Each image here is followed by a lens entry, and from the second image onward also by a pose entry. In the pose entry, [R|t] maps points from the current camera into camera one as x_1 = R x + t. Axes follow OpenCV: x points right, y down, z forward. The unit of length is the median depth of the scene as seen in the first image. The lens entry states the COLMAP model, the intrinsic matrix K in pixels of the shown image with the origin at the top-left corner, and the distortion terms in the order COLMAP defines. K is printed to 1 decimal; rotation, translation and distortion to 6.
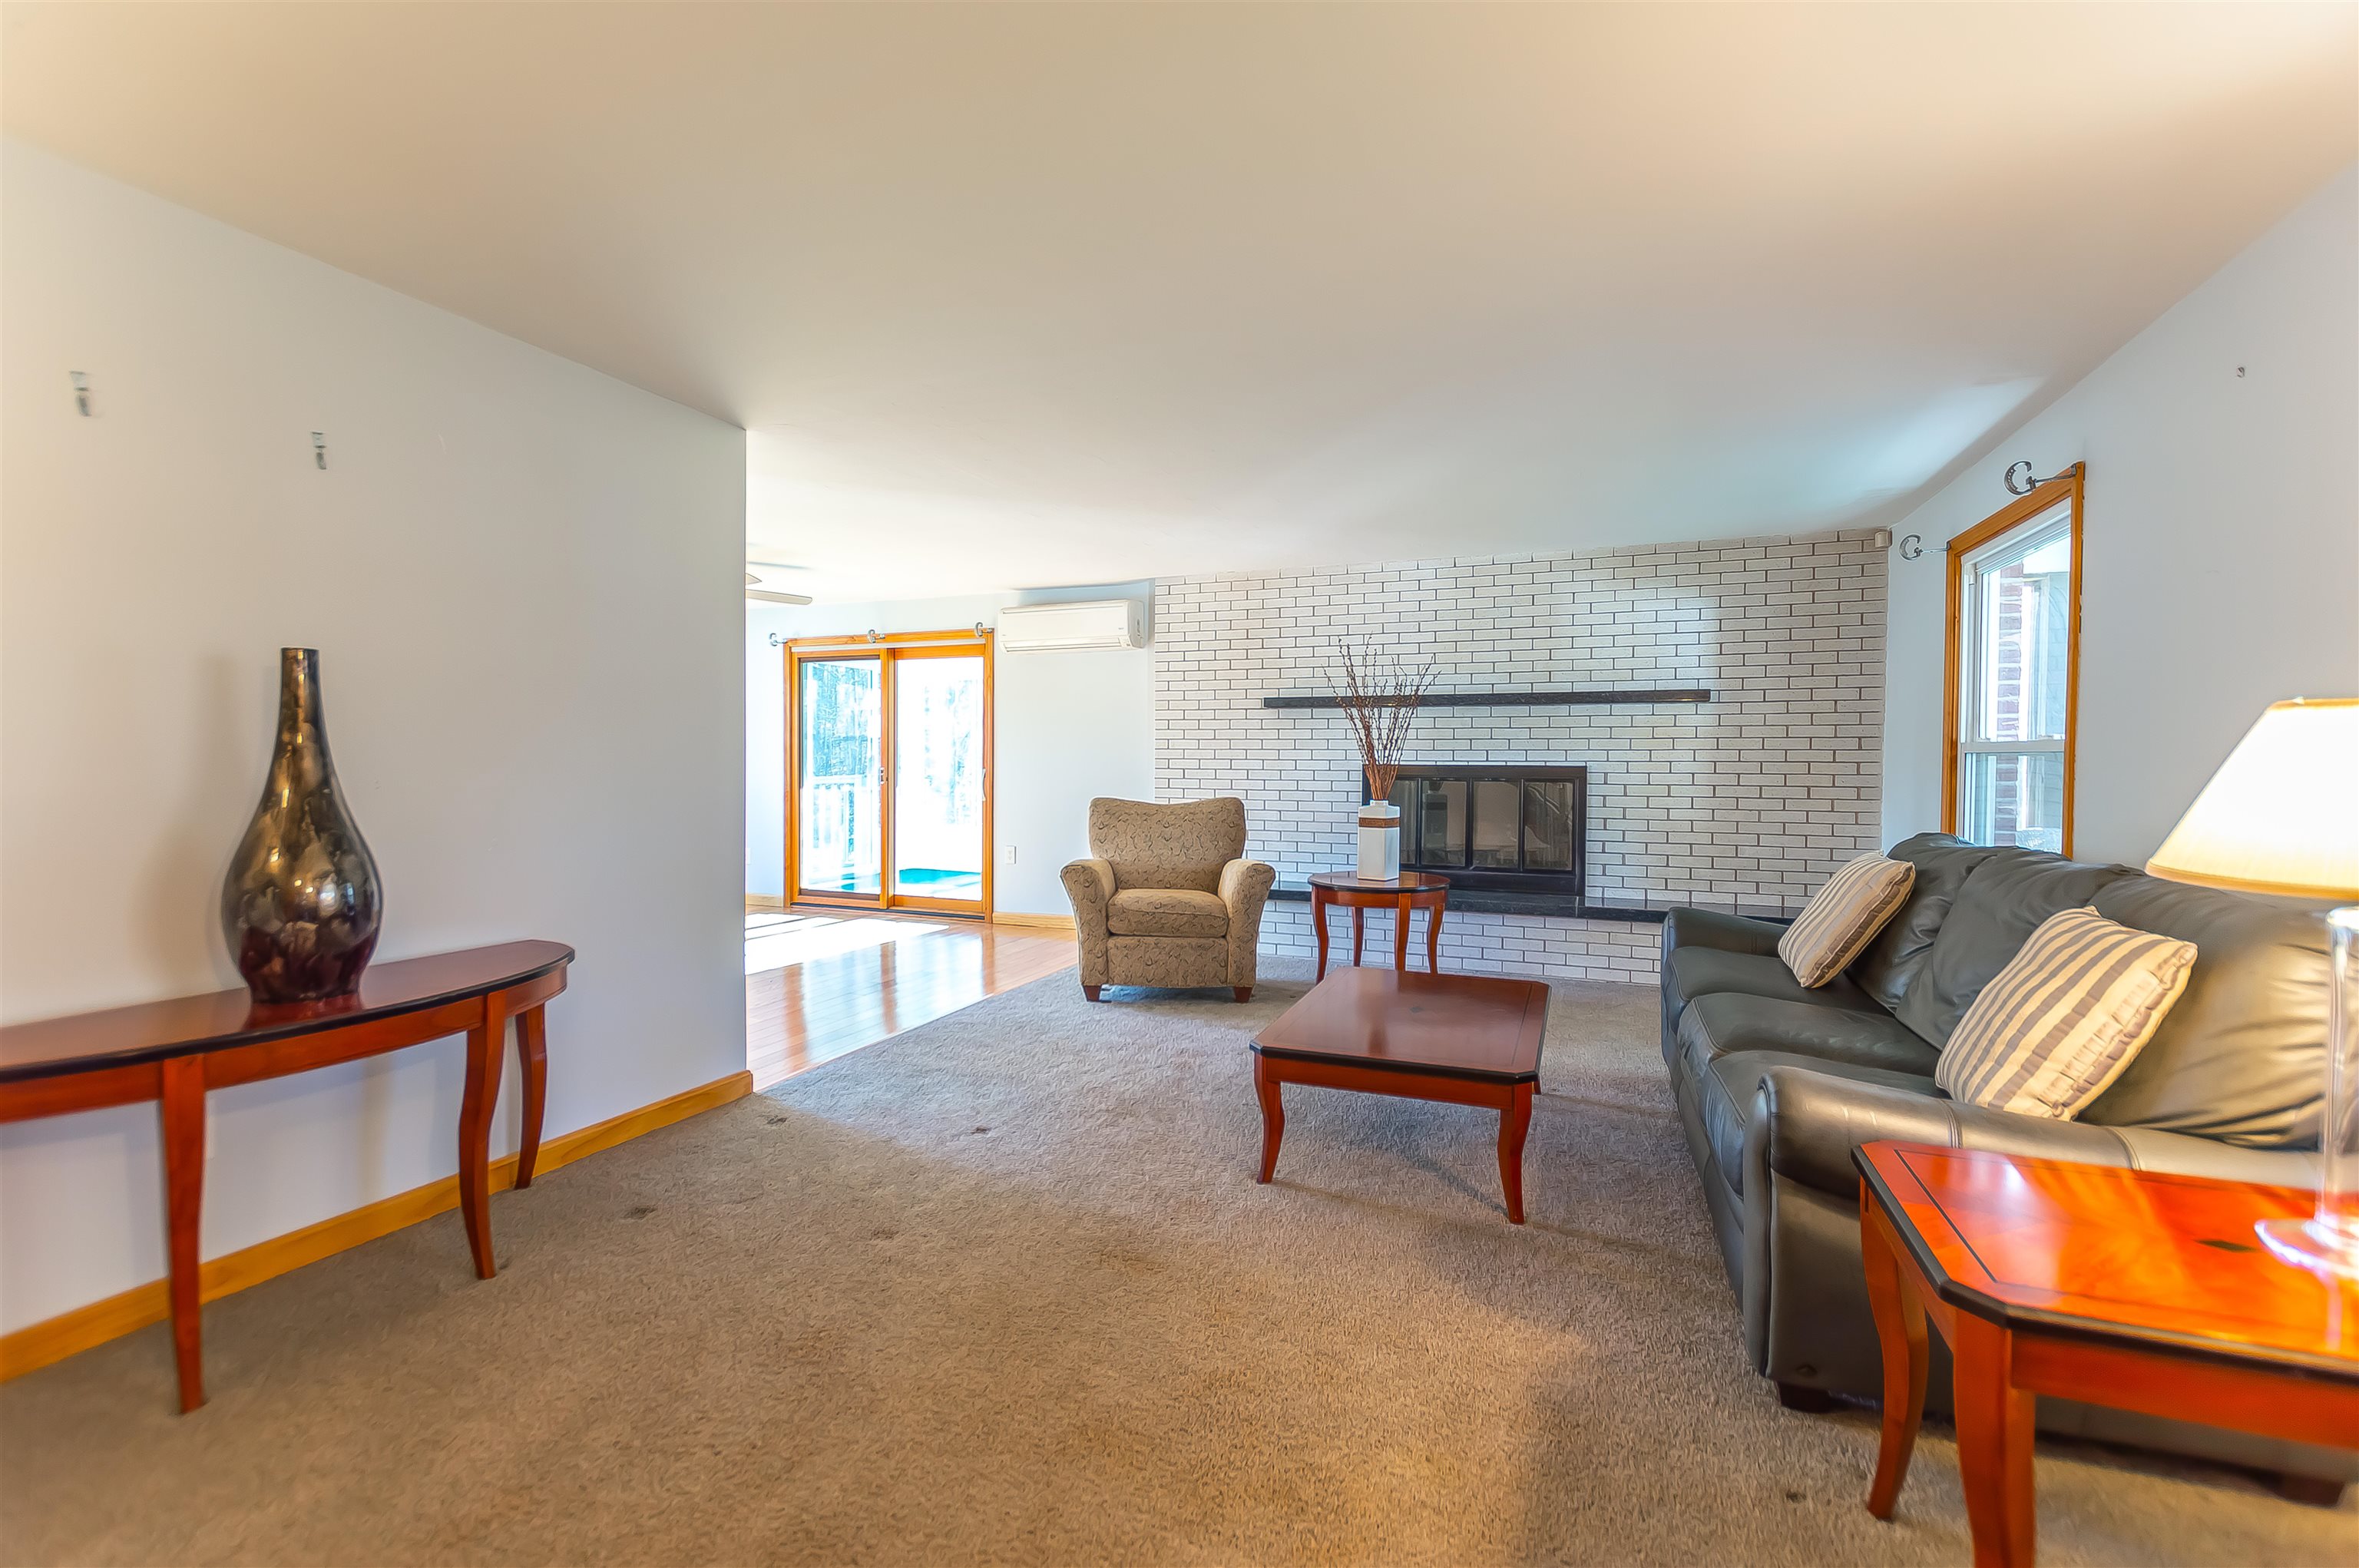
lens RADIAL K [[1036.3, 0, 1173.7], [0, 1036.3, 787.4], [0, 0, 1]] dist [0.007523, -0.003058]
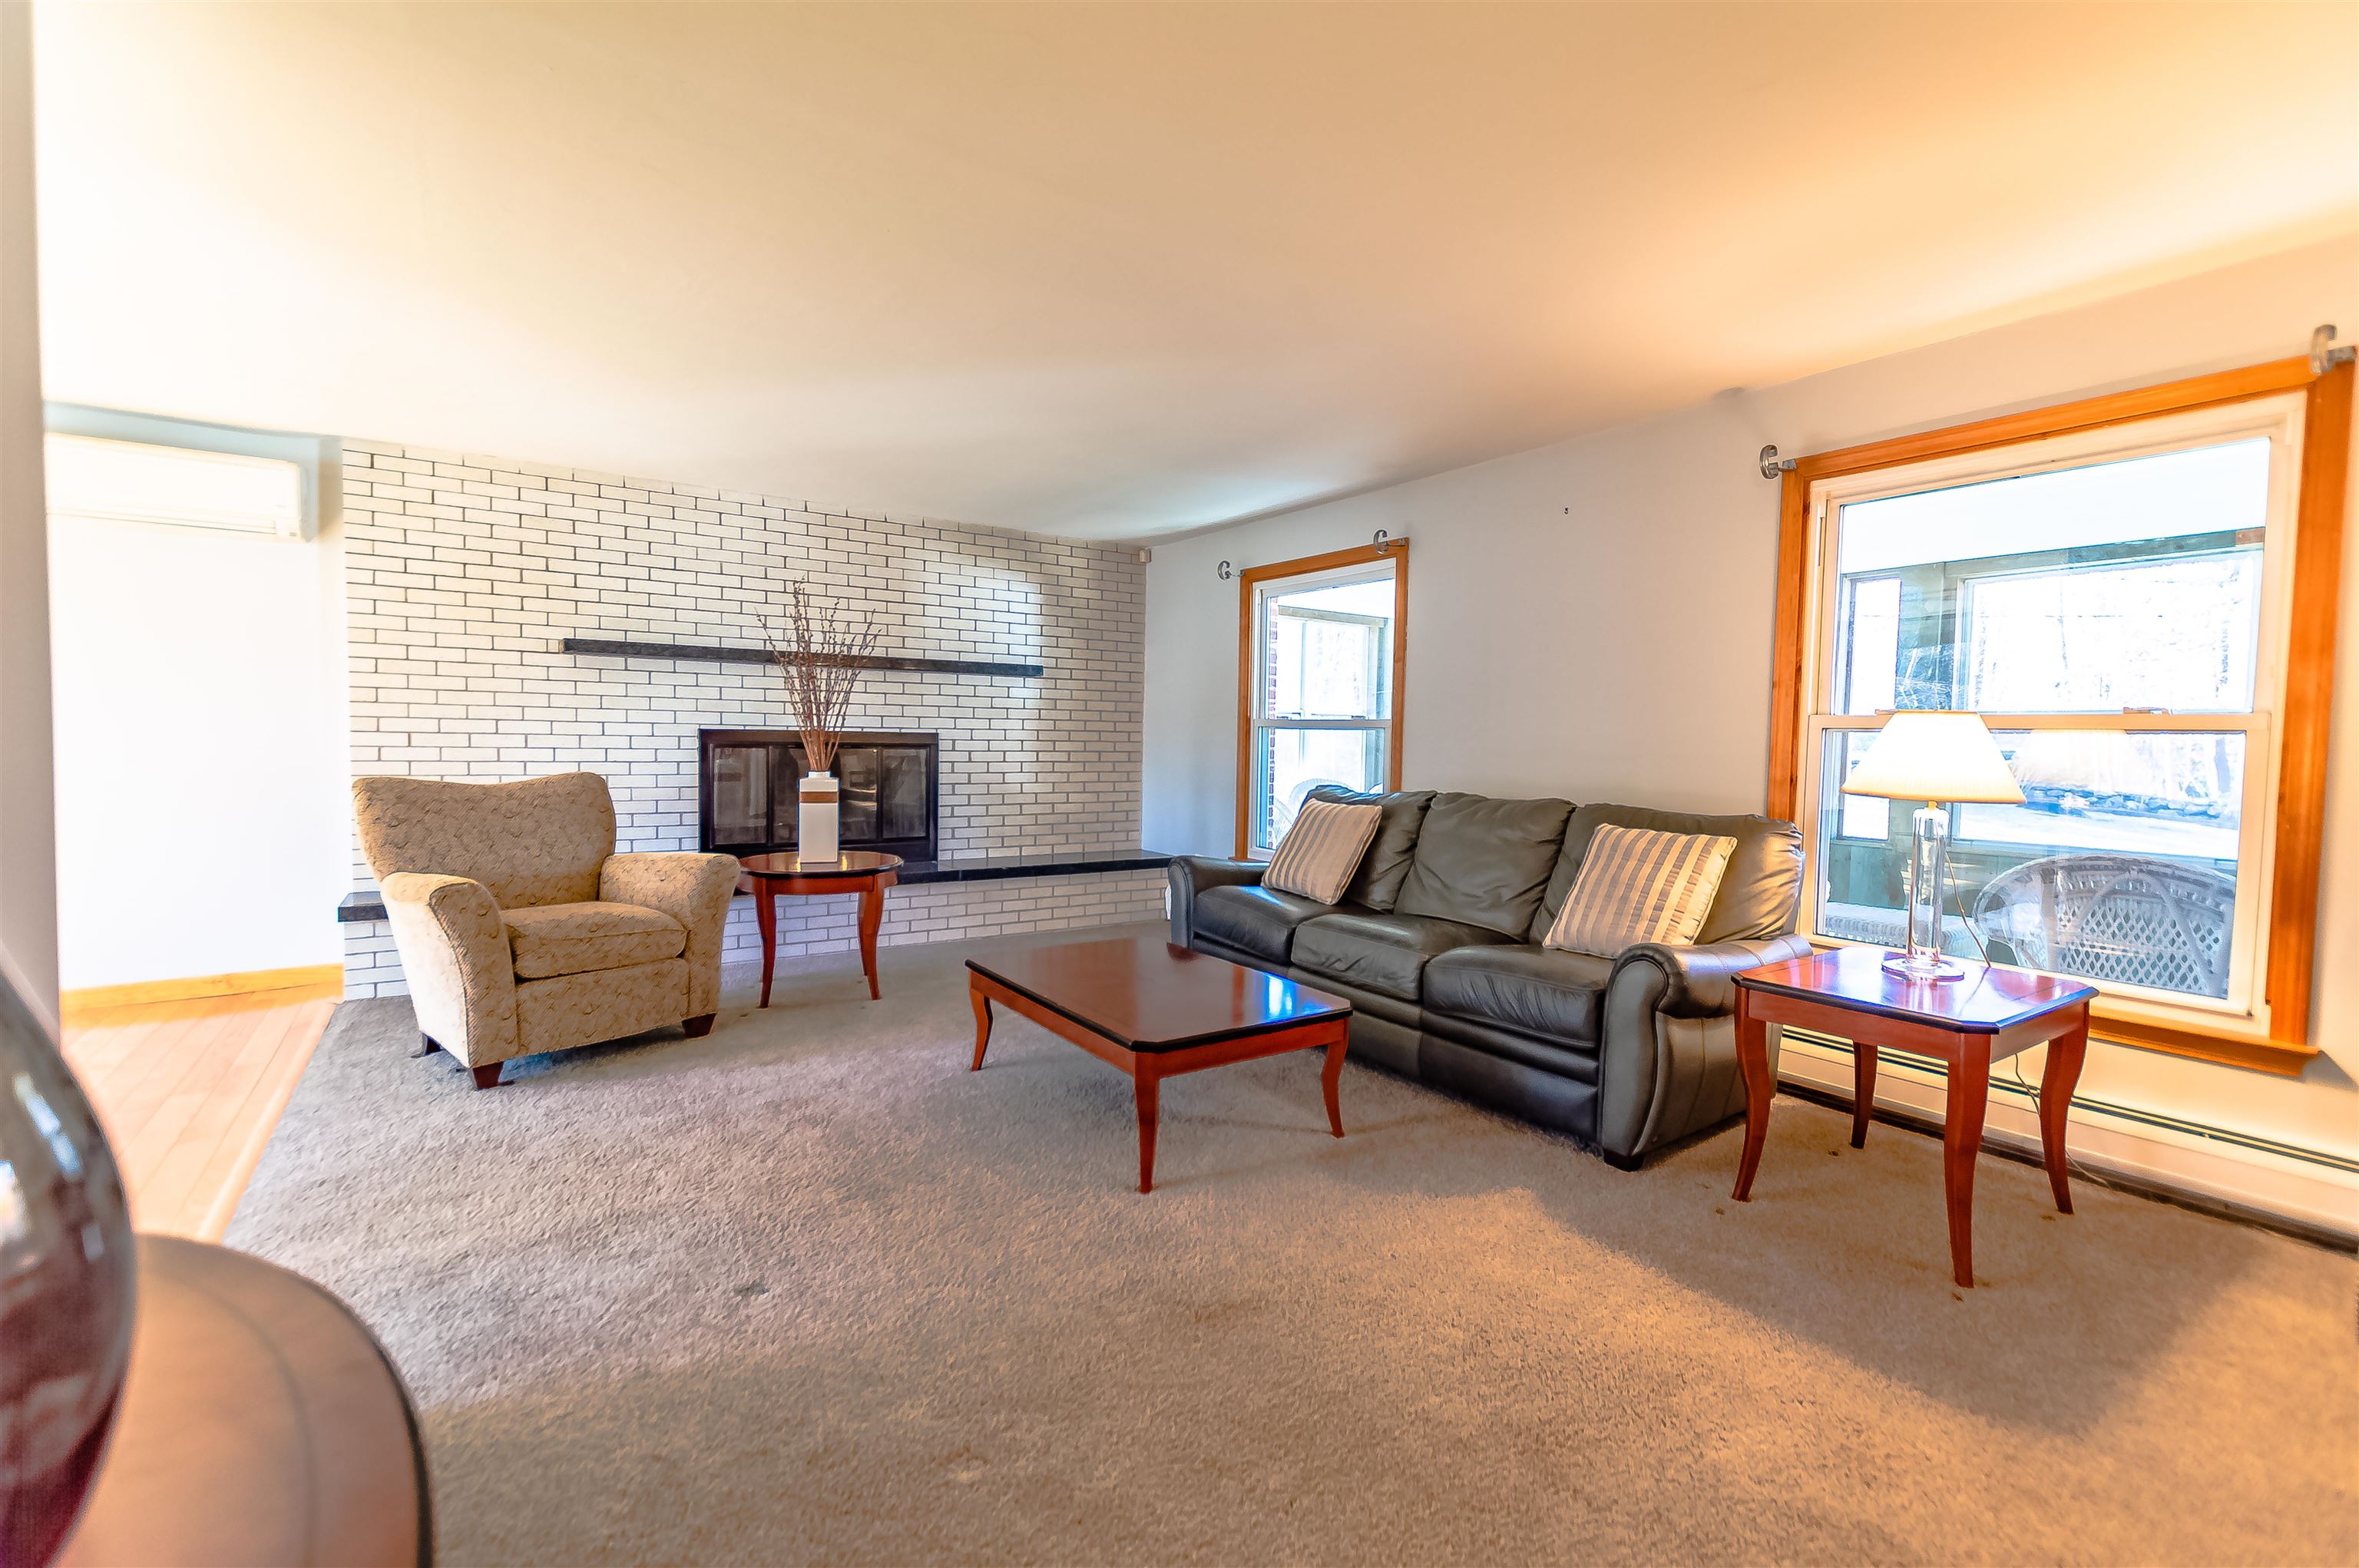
lens RADIAL K [[1036.3, 0, 1176.3], [0, 1036.3, 779.9], [0, 0, 1]] dist [0.007523, -0.003058]
pose [[0.555357, -0.030267, 0.831061, -0.366747], [0.007737, 0.999482, 0.031231, -0.005274], [-0.831576, -0.010915, 0.555304, 0.269780]]
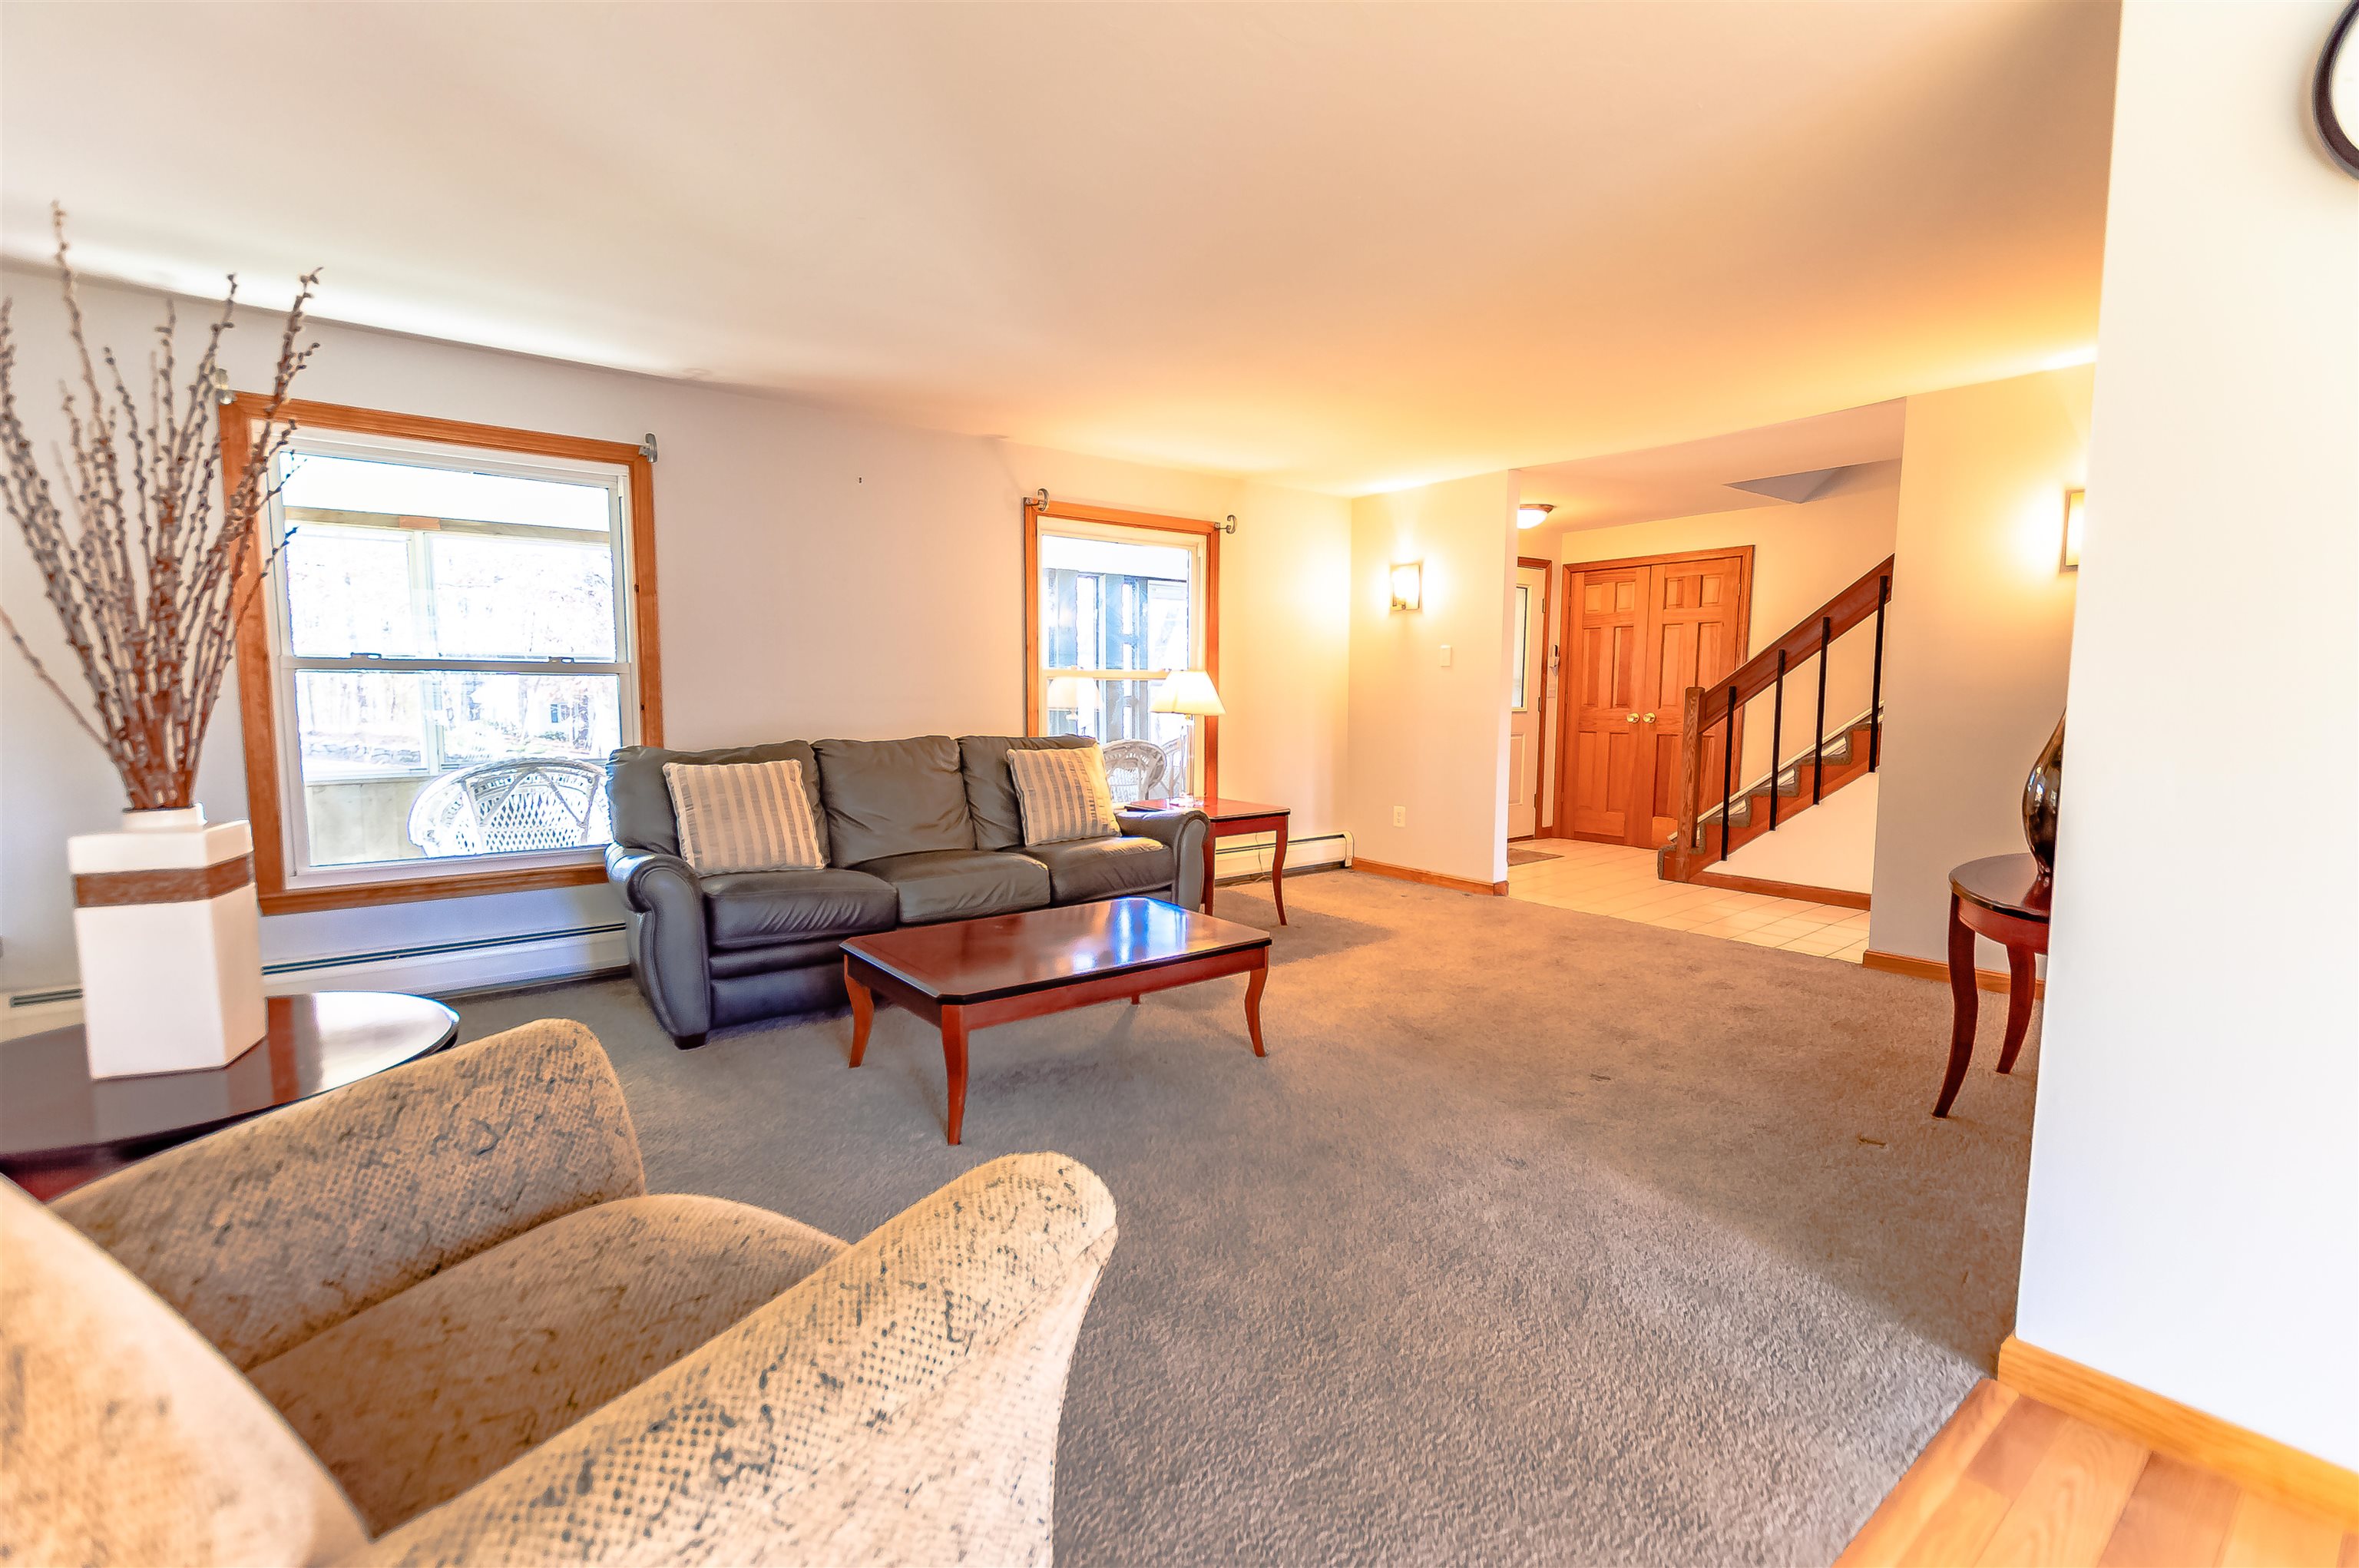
lens RADIAL K [[1036.3, 0, 1176.4], [0, 1036.3, 791.1], [0, 0, 1]] dist [0.007523, -0.003058]
pose [[-0.861615, -0.044200, 0.505634, -0.217898], [0.011512, 0.994243, 0.106529, -0.011050], [-0.507431, 0.097608, -0.856146, 1.122531]]
